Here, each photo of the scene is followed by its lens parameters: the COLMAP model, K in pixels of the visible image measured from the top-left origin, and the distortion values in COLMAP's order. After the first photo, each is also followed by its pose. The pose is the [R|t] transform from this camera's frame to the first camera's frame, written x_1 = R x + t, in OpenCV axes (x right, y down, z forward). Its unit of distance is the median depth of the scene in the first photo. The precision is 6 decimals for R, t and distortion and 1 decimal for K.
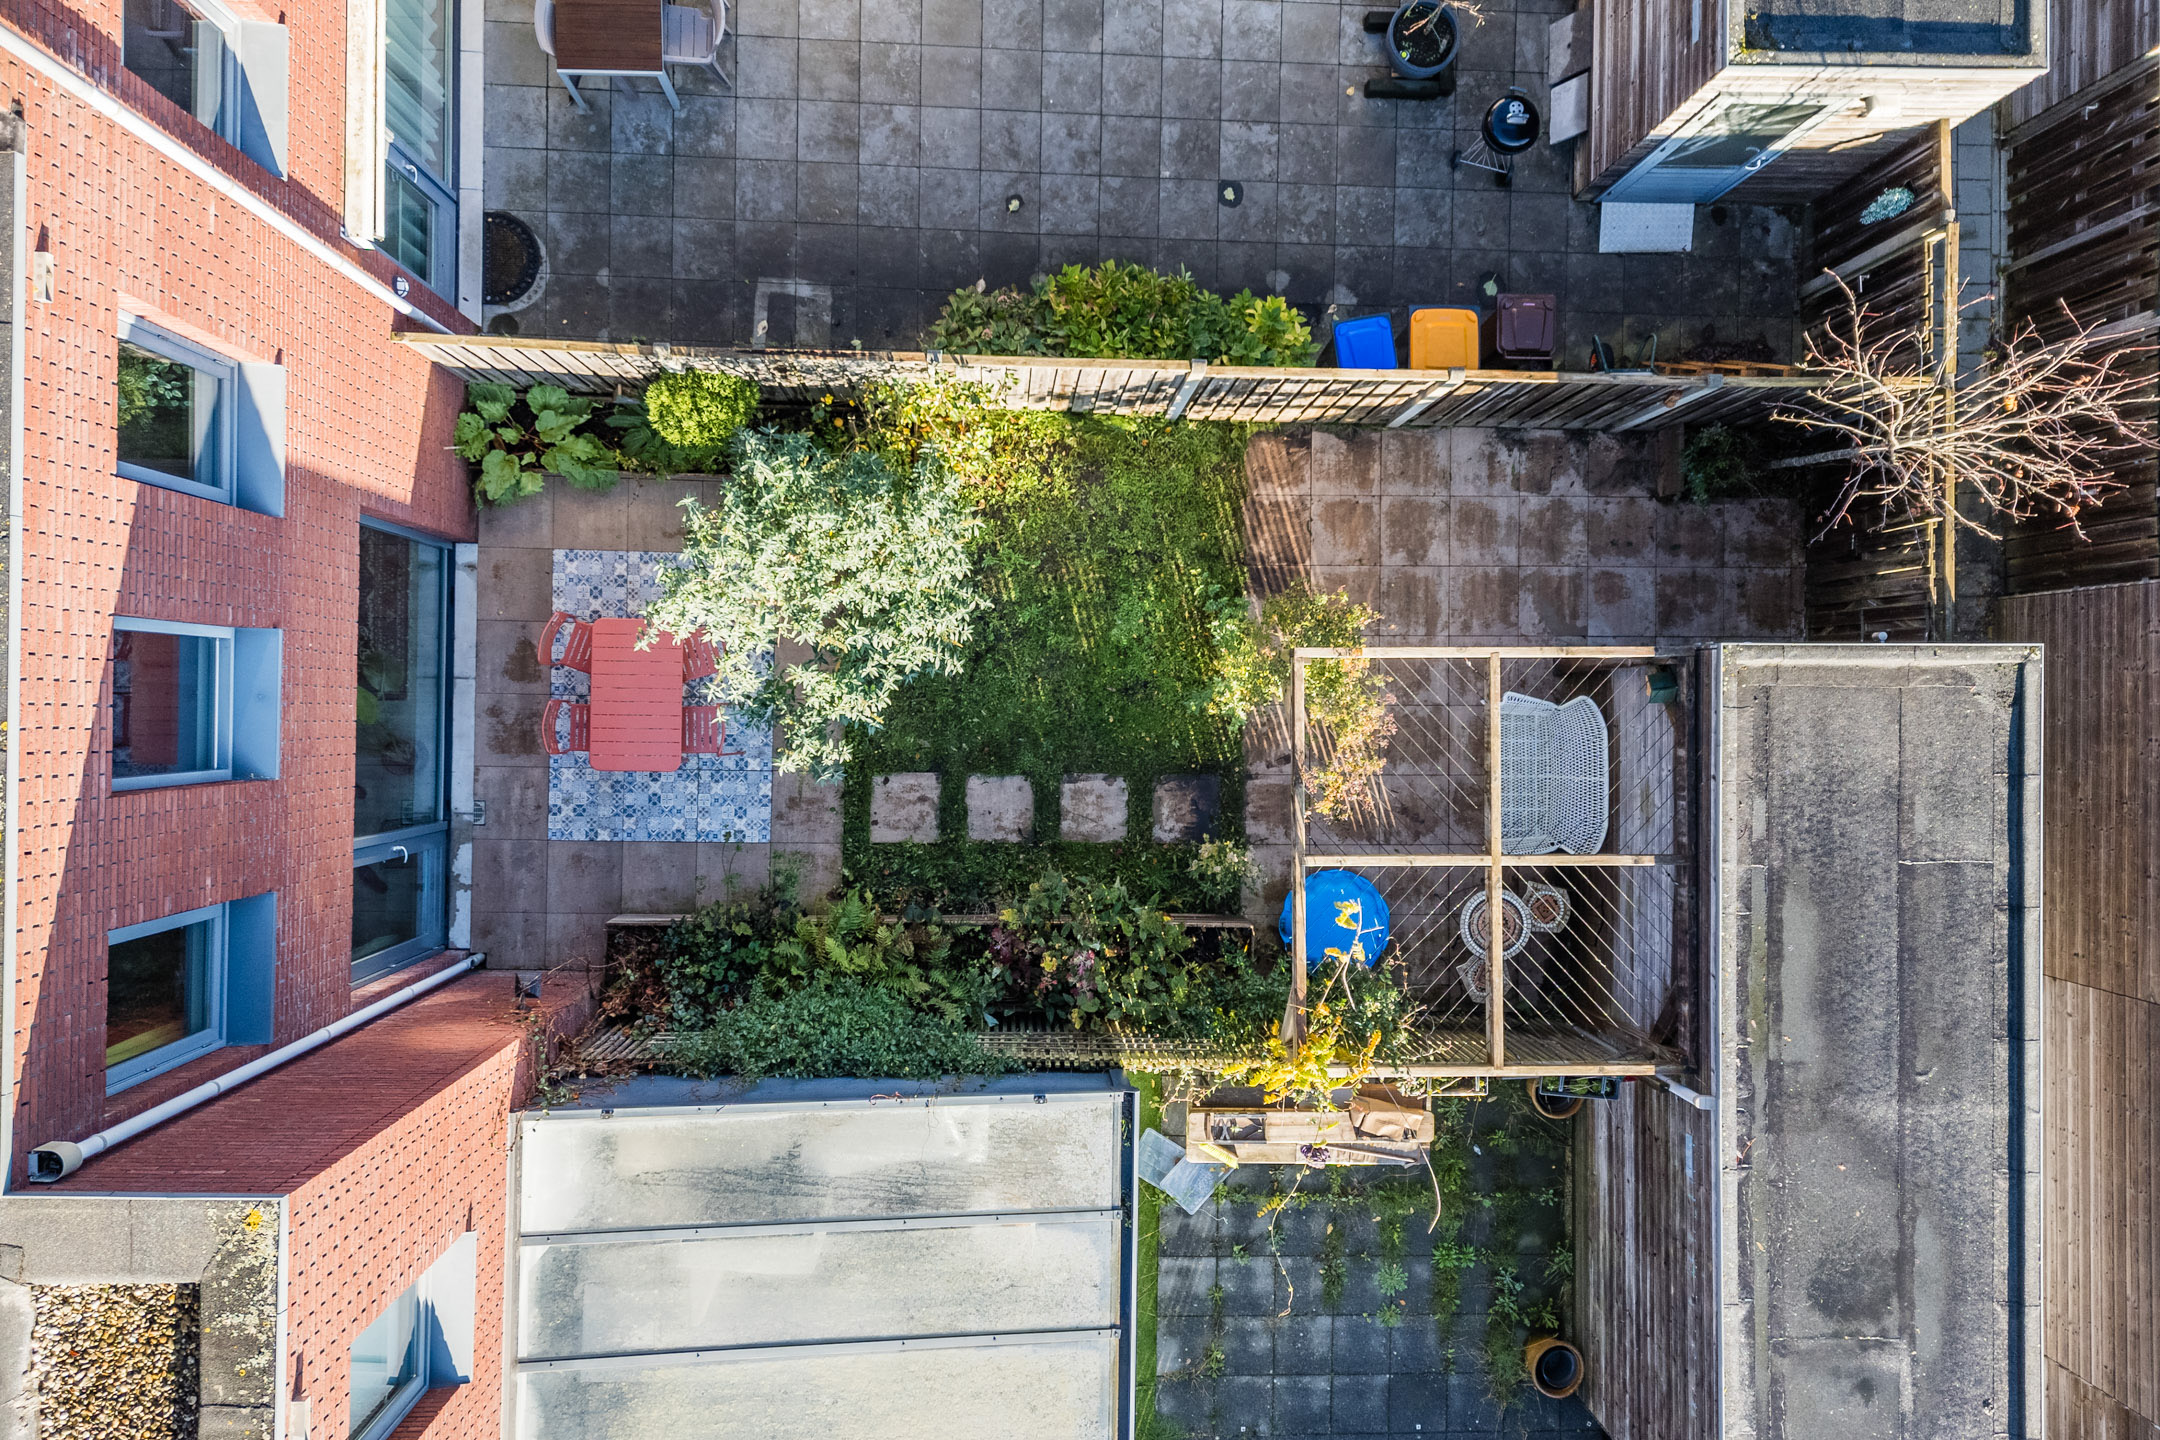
lens RADIAL K [[1578.5, 0, 1080.0], [0, 1578.5, 720.0], [0, 0, 1]] dist [0.081378, -0.071435]
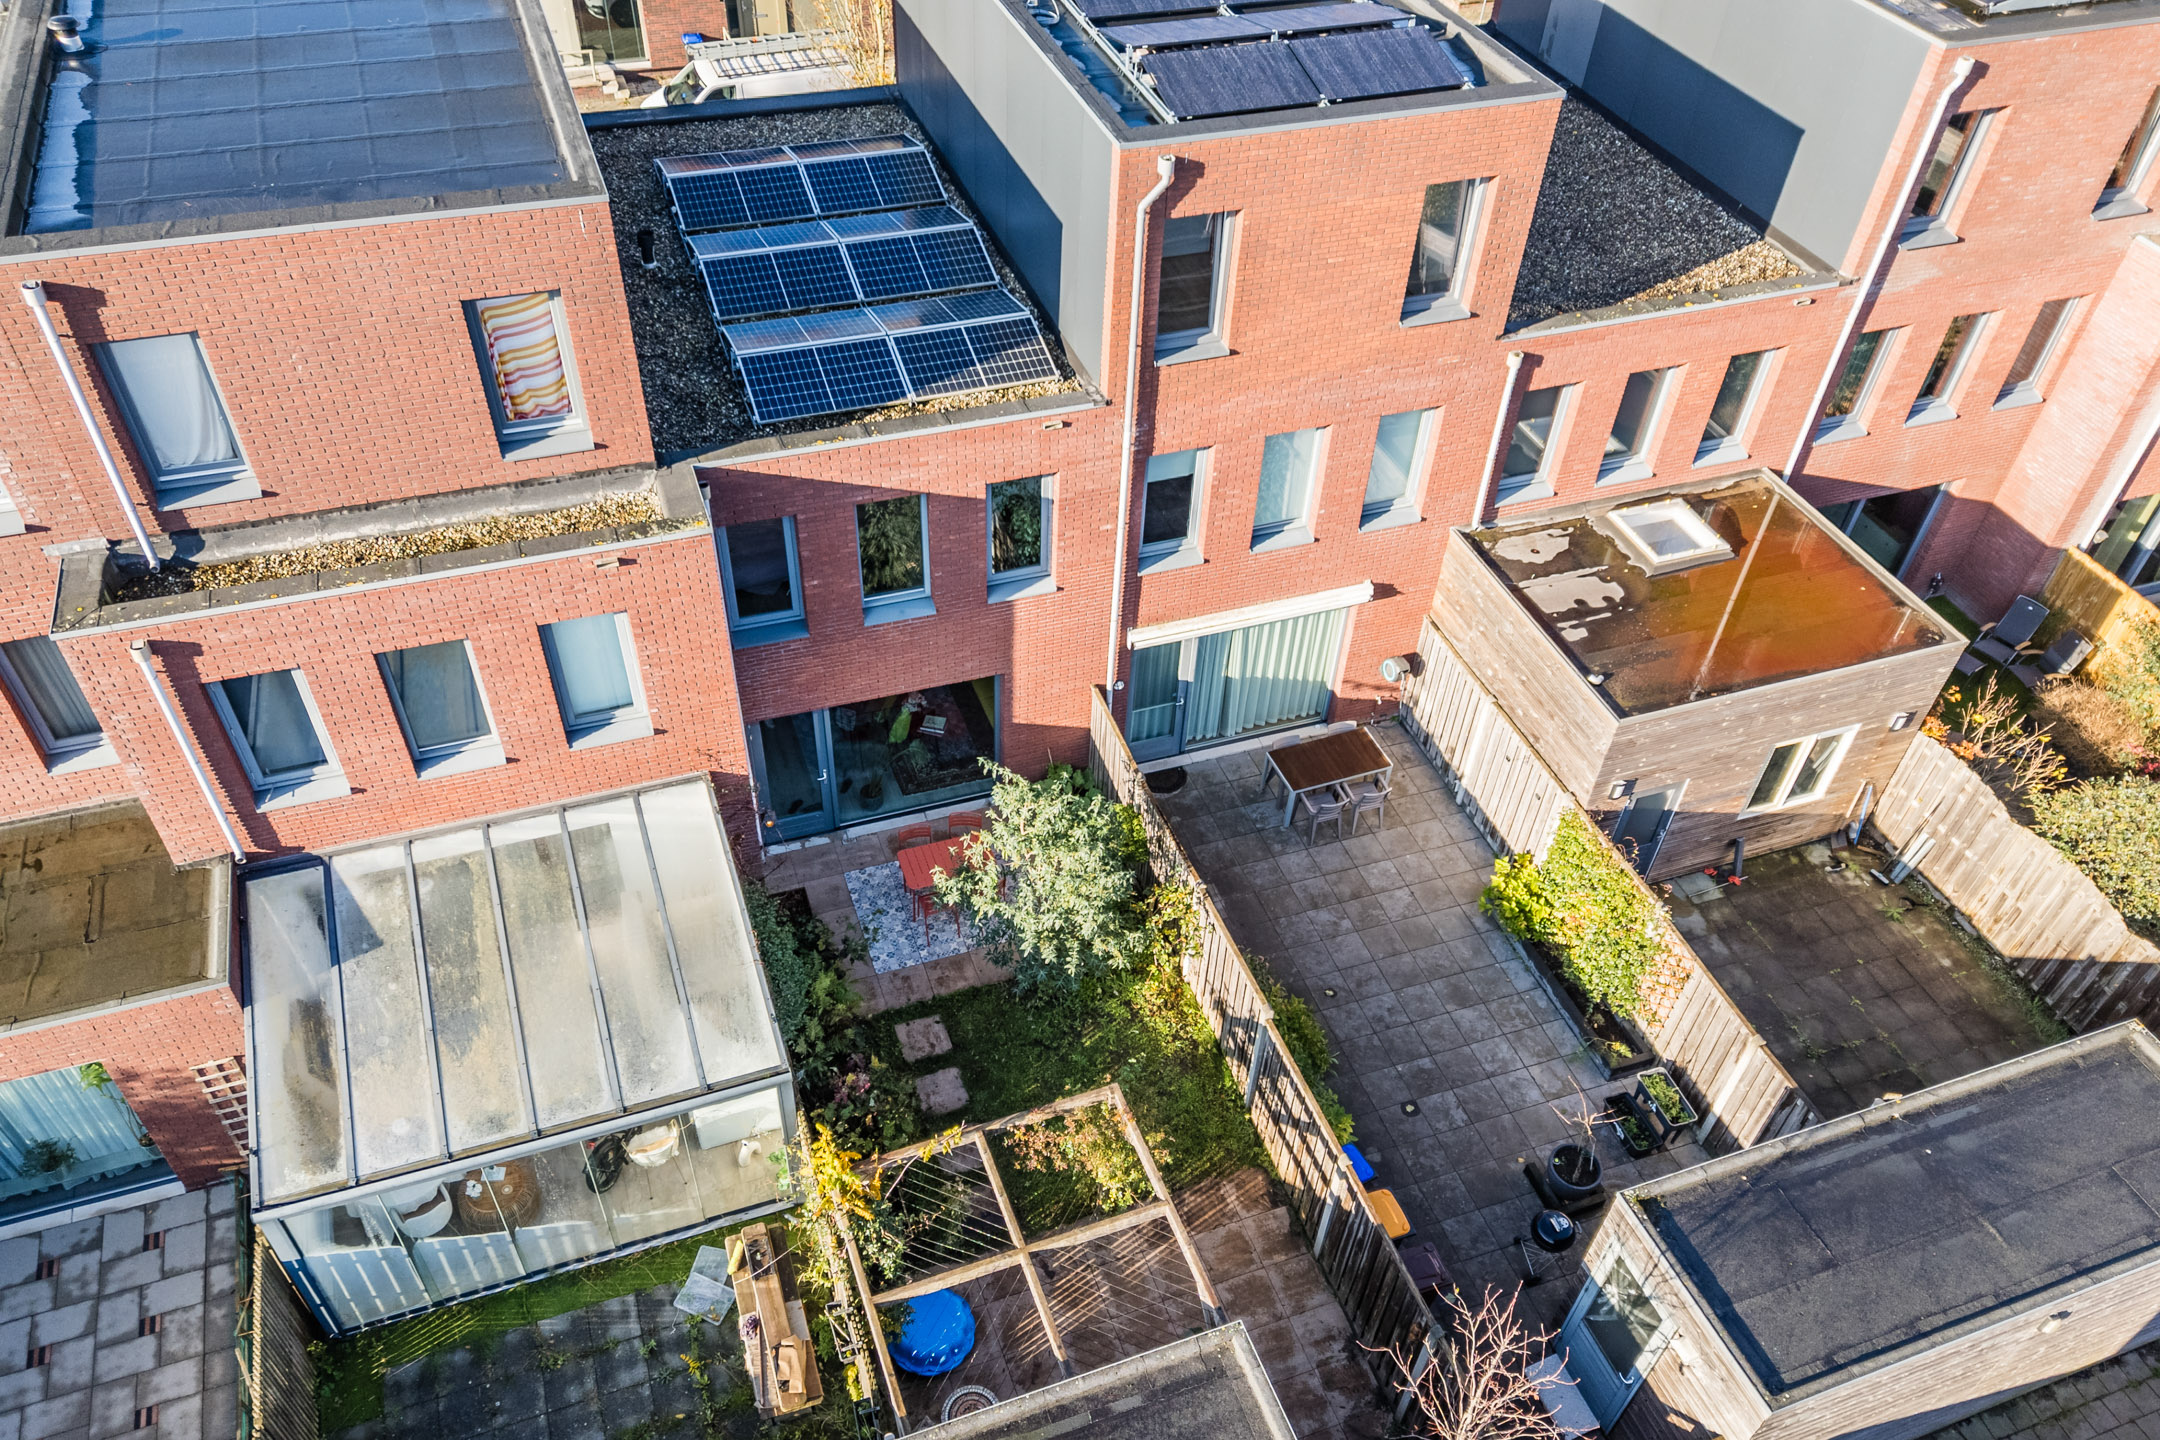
lens RADIAL K [[1572.2, 0, 1077.7], [0, 1572.2, 809.7], [0, 0, 1]] dist [0.081950, -0.070156]
pose [[0.351712, 0.641943, -0.681328, 0.818861], [-0.935757, 0.221164, -0.274673, 0.284860], [-0.025640, 0.734163, 0.678489, -0.140606]]
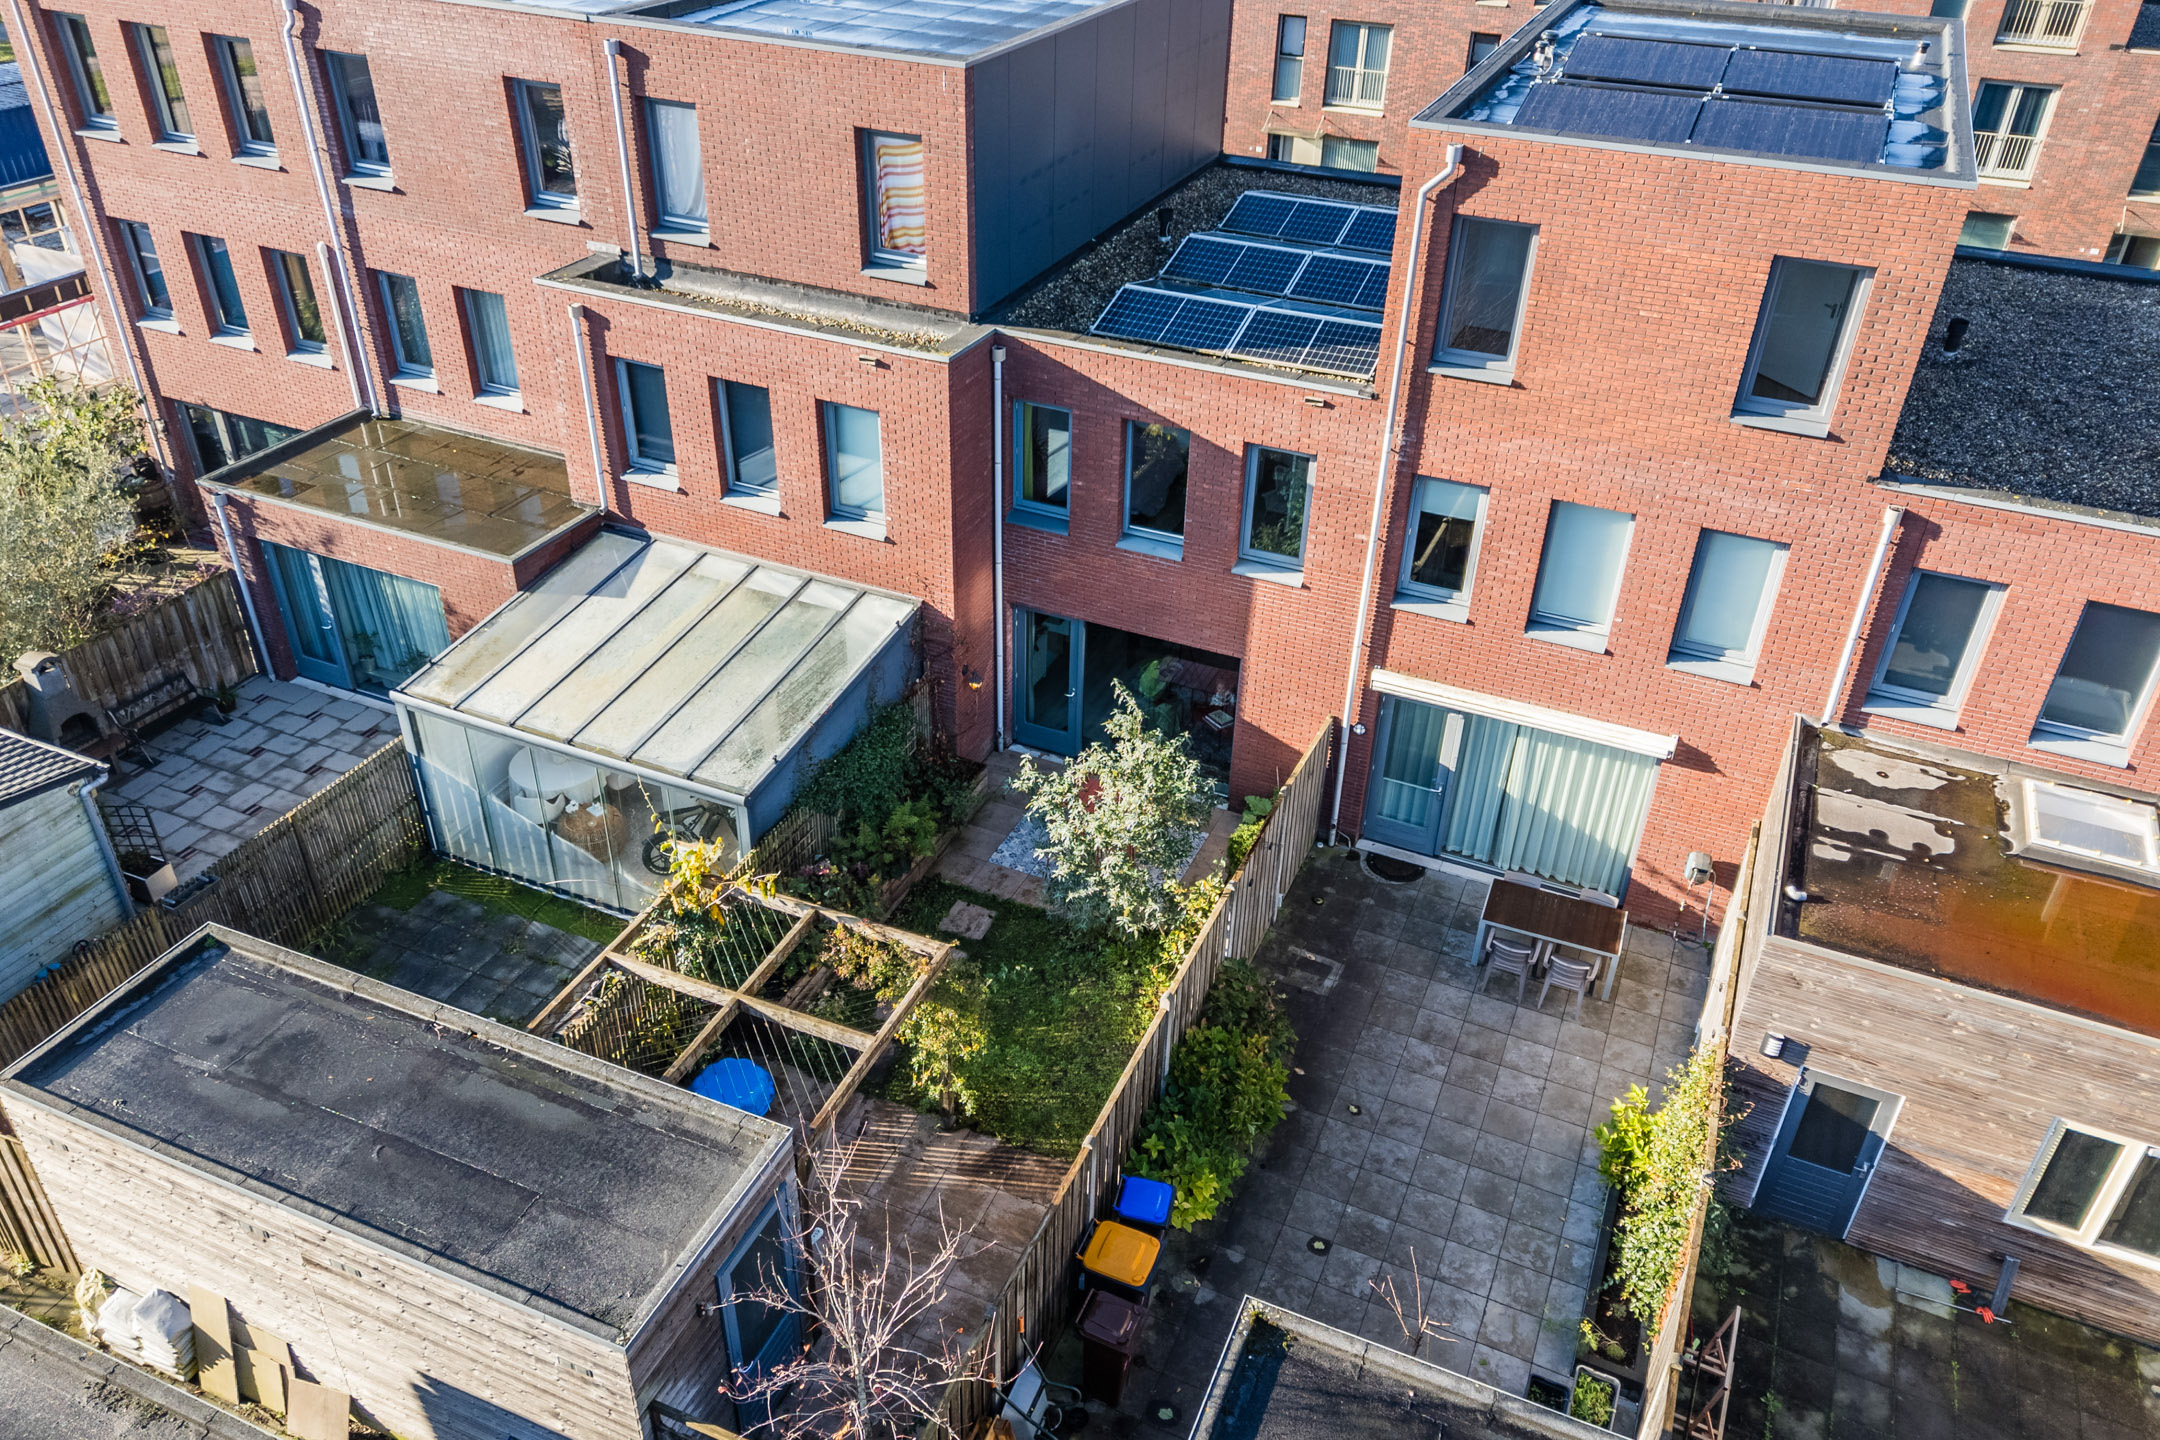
lens RADIAL K [[1578.5, 0, 1080.0], [0, 1578.5, 720.0], [0, 0, 1]] dist [0.081378, -0.071435]
pose [[-0.388859, 0.456822, -0.800064, 0.968244], [-0.920064, -0.237481, 0.311586, -0.467113], [-0.047661, 0.857273, 0.512652, 0.092853]]
